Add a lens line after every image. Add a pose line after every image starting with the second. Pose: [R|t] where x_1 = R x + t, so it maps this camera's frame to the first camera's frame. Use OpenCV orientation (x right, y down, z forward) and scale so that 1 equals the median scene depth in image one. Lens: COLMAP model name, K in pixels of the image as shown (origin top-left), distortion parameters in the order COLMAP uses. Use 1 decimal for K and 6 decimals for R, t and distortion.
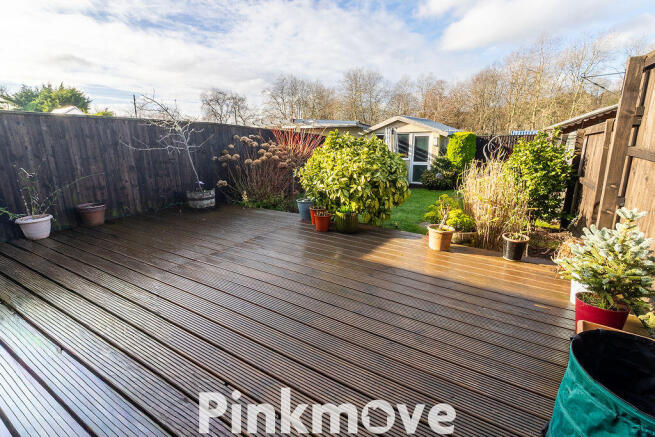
lens RADIAL K [[307.4, 0, 322.1], [0, 307.4, 213.1], [0, 0, 1]] dist [0.003774, 0.000323]
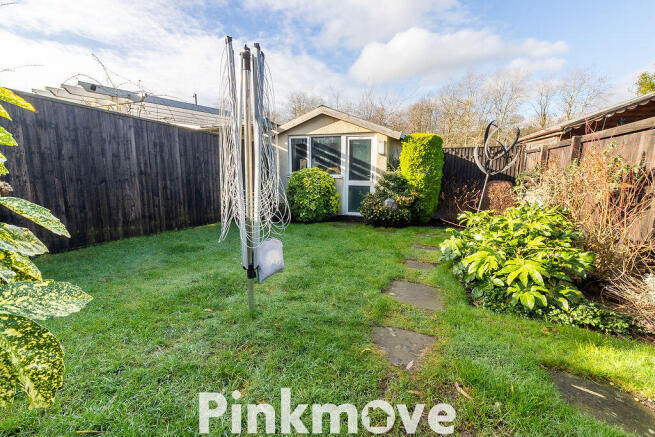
lens RADIAL K [[307.4, 0, 322.1], [0, 307.4, 213.1], [0, 0, 1]] dist [0.003774, 0.000323]
pose [[0.986004, -0.007626, 0.166548, 0.143826], [0.020298, 0.997013, -0.074516, -0.057197], [-0.165482, 0.076853, 0.983214, 0.412914]]
